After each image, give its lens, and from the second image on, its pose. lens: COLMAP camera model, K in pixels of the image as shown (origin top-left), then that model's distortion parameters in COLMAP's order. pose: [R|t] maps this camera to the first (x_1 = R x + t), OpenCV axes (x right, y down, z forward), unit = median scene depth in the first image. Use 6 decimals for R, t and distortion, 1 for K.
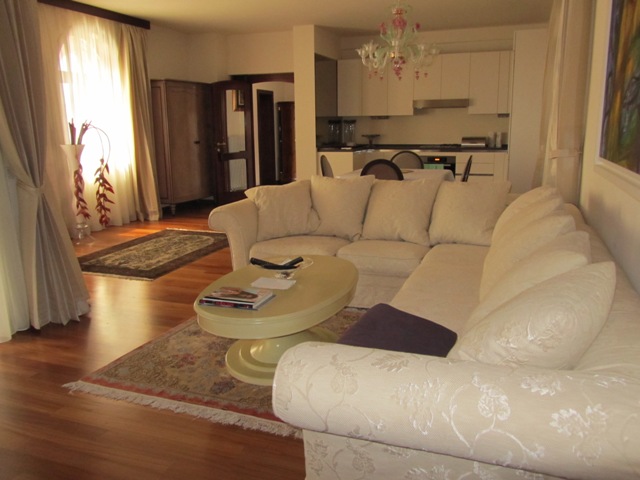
lens RADIAL K [[523.0, 0, 316.7], [0, 523.0, 238.2], [0, 0, 1]] dist [-0.052088, 0.011154]
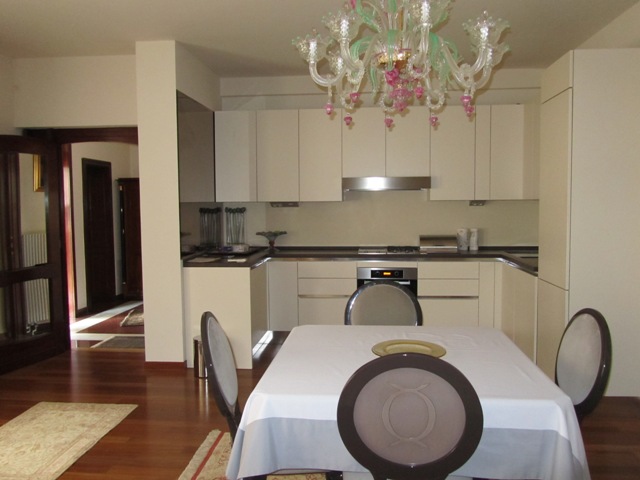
lens RADIAL K [[523.0, 0, 324.2], [0, 523.0, 241.1], [0, 0, 1]] dist [-0.052088, 0.011154]
pose [[0.962033, -0.012636, 0.272640, -0.005150], [0.051540, 0.989366, -0.136008, -0.110990], [-0.268022, 0.144896, 0.952454, 0.439057]]
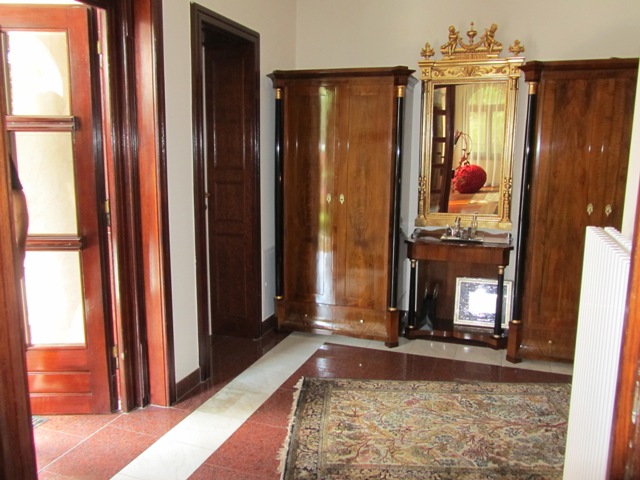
lens RADIAL K [[523.0, 0, 324.0], [0, 523.0, 241.1], [0, 0, 1]] dist [-0.052088, 0.011154]
pose [[0.999420, 0.020813, 0.026945, -0.073691], [-0.019780, 0.999080, -0.038050, -0.216192], [-0.027713, 0.037495, 0.998912, 0.994350]]
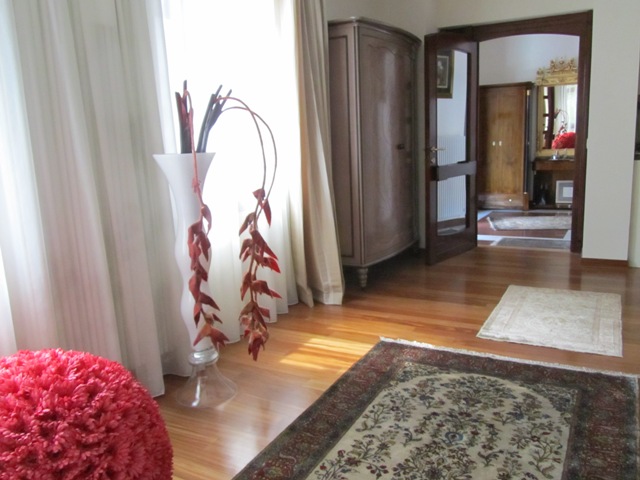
lens RADIAL K [[523.0, 0, 316.6], [0, 523.0, 241.8], [0, 0, 1]] dist [-0.052088, 0.011154]
pose [[0.986791, 0.002689, -0.161976, -0.222249], [-0.004425, 0.999937, -0.010359, -0.079654], [0.161938, 0.010939, 0.986740, 0.451851]]
